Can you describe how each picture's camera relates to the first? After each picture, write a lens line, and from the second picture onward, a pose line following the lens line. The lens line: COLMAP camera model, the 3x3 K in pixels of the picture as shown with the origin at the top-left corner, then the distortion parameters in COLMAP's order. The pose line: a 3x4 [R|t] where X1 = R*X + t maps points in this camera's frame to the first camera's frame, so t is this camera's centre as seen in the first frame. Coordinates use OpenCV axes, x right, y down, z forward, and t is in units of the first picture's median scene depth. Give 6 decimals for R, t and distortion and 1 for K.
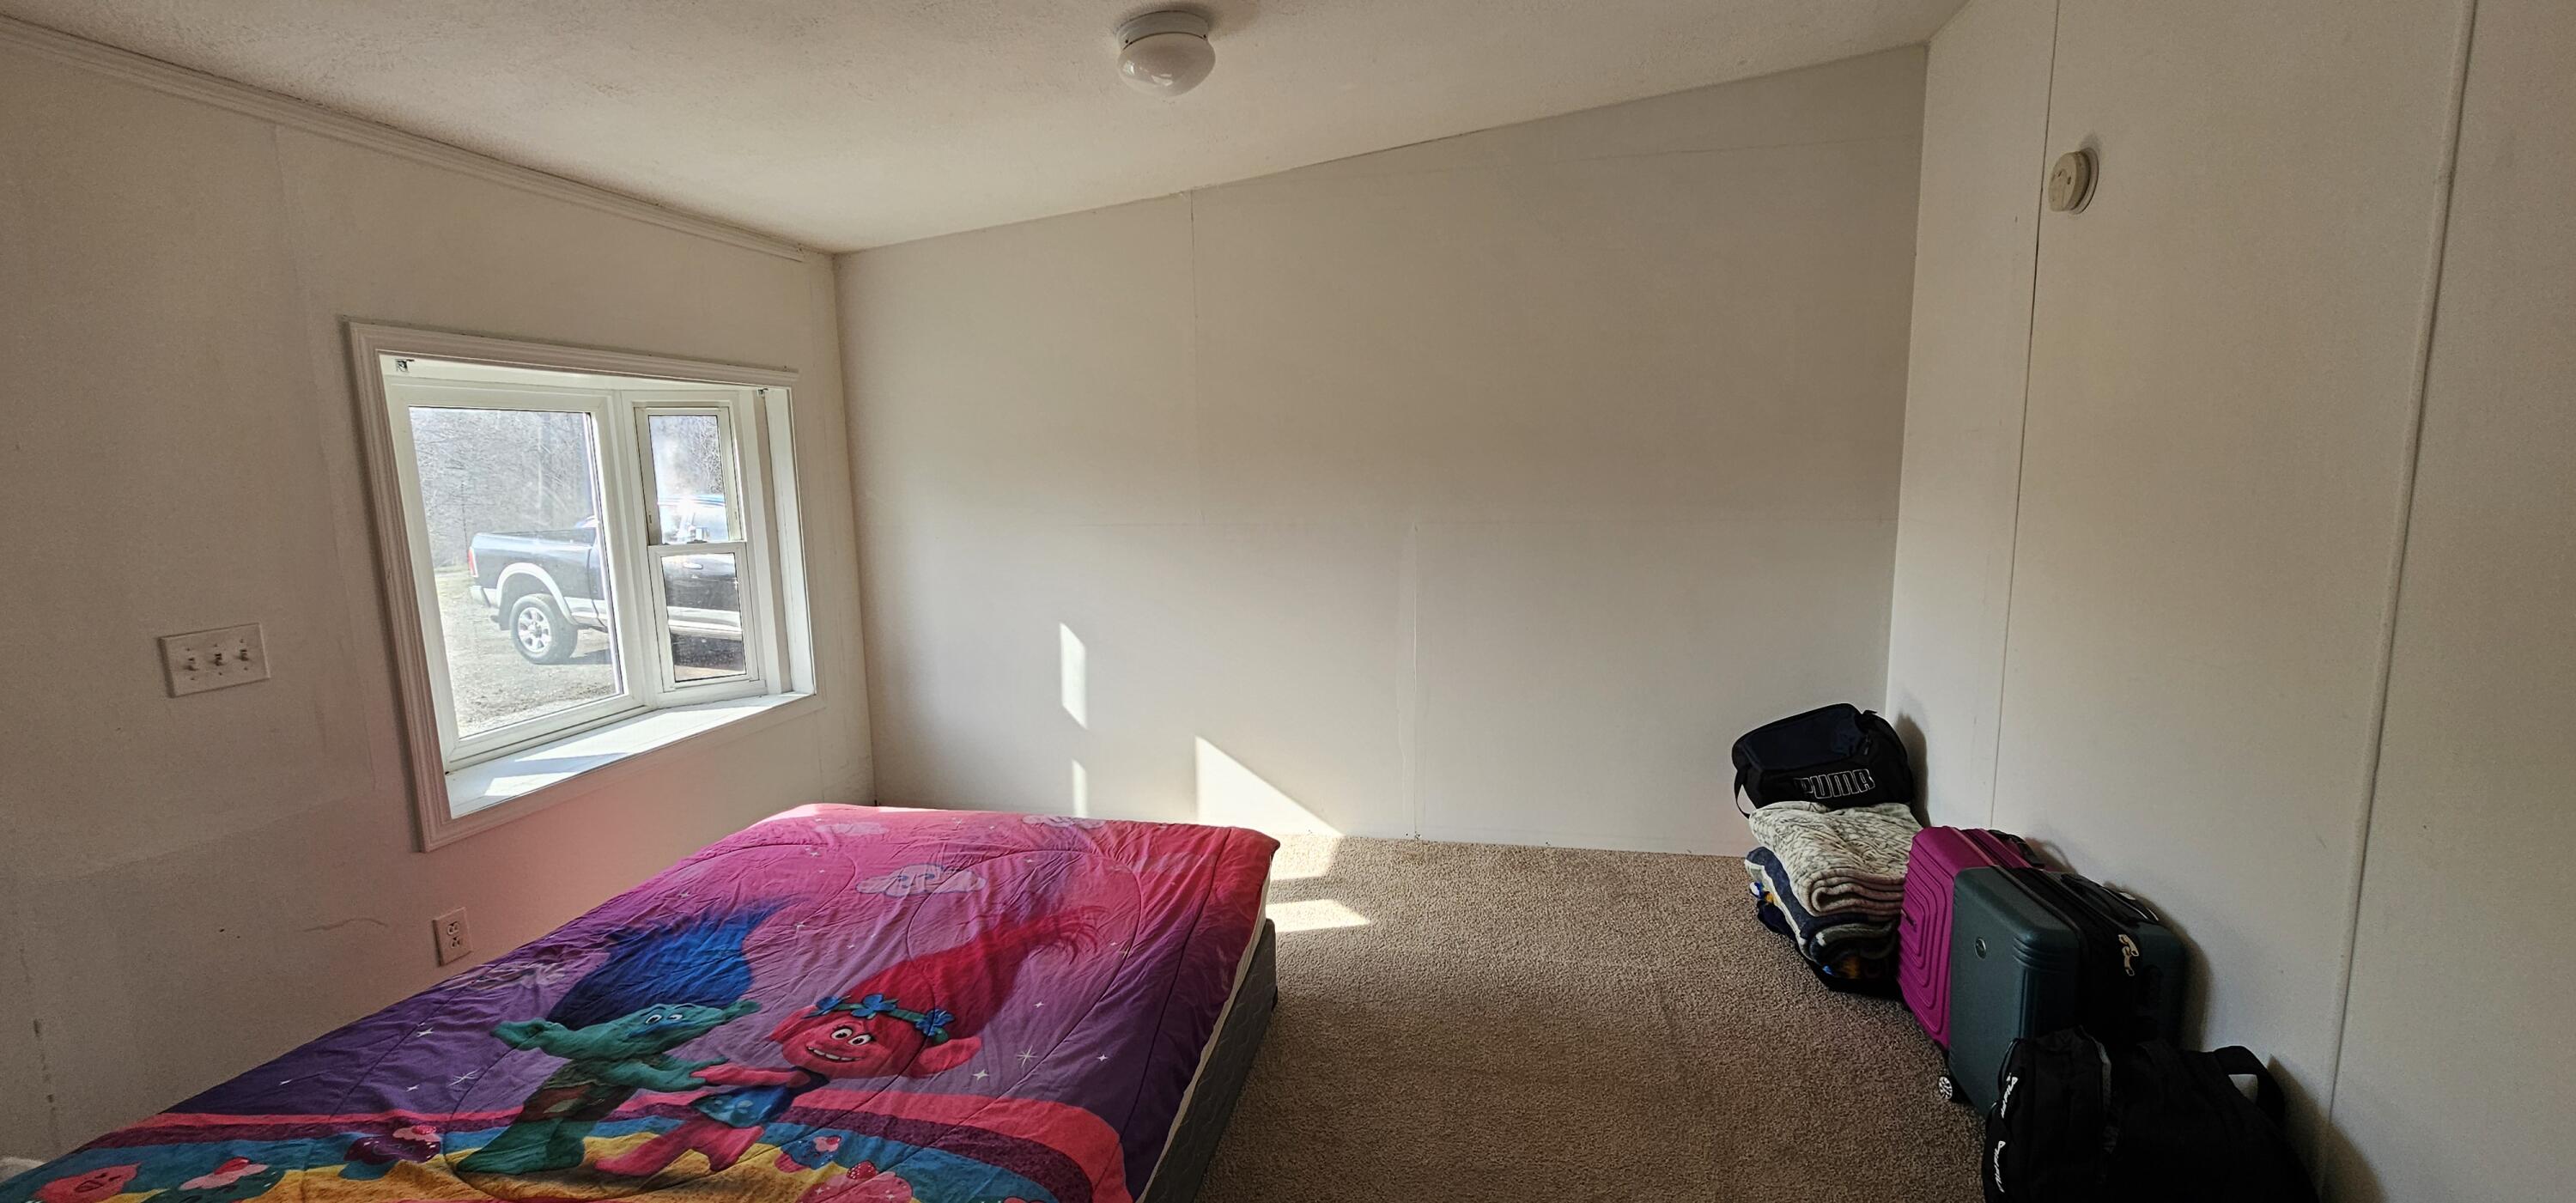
lens RADIAL K [[1051.5, 0, 1288.0], [0, 1051.5, 601.5], [0, 0, 1]] dist [0.001094, -0.000095]
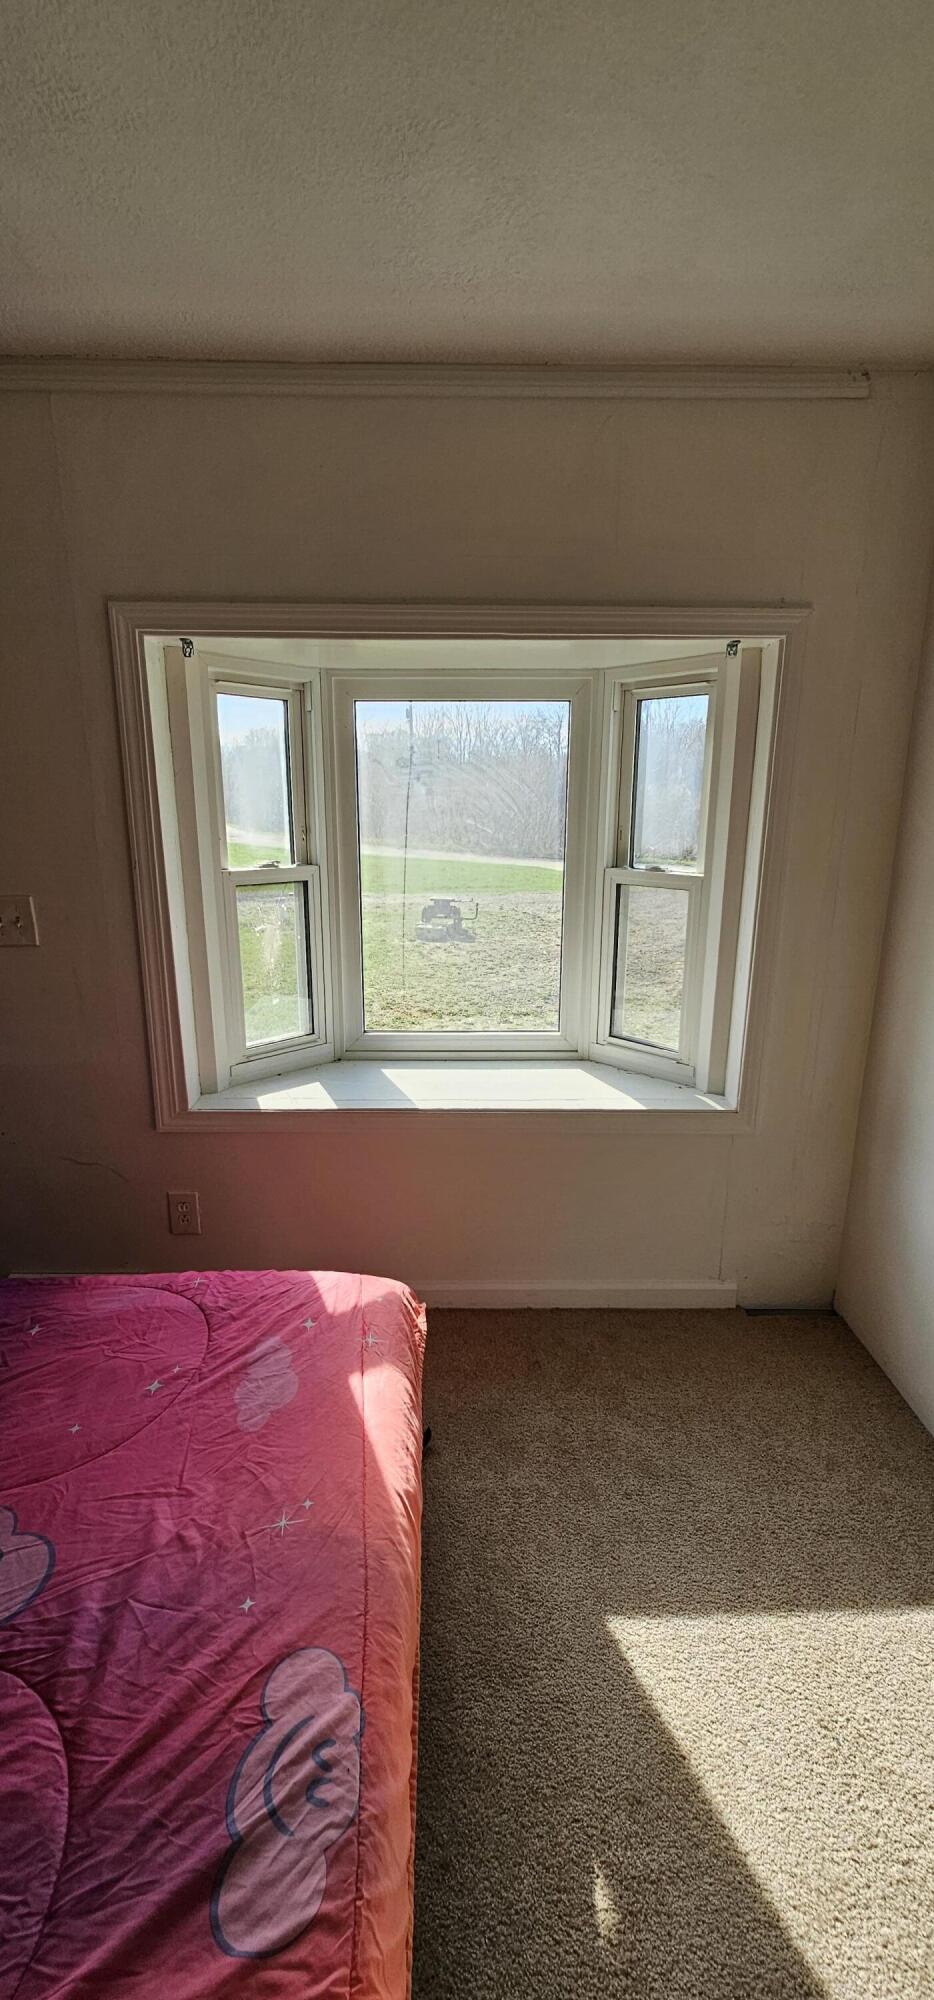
lens RADIAL K [[816.3, 0, 467.0], [0, 816.3, 1000.0], [0, 0, 1]] dist [0.001094, -0.000095]
pose [[0.213544, 0.268428, -0.939332, -0.011541], [-0.144750, 0.959592, 0.241311, -0.105911], [0.966150, 0.084438, 0.243771, 0.872307]]
